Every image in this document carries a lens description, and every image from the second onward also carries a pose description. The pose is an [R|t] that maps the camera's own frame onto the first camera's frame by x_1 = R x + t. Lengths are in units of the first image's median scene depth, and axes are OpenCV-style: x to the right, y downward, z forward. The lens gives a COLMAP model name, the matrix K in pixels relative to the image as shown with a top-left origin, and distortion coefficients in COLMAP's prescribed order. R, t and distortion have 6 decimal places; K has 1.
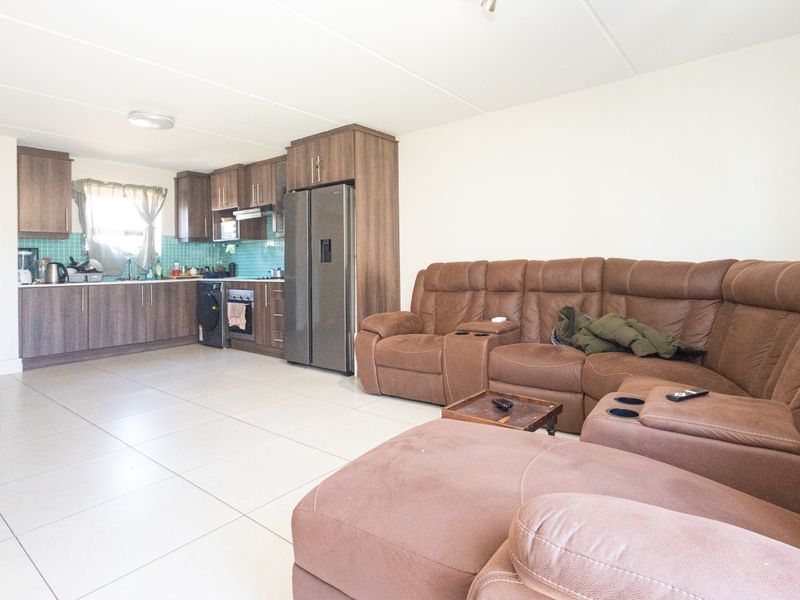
lens RADIAL K [[440.7, 0, 436.2], [0, 440.7, 257.8], [0, 0, 1]] dist [0.001192, -0.000333]
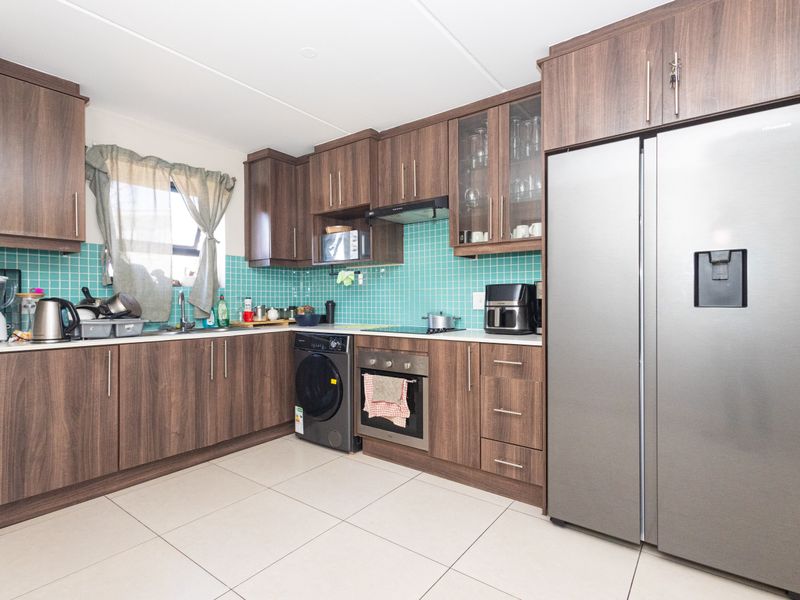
lens RADIAL K [[412.1, 0, 400.0], [0, 412.1, 300.0], [0, 0, 1]] dist [0.001744, -0.000004]
pose [[0.999882, 0.011231, -0.010480, -0.422695], [-0.011092, 0.999850, 0.013283, 0.001648], [0.010627, -0.013165, 0.999857, 0.485677]]
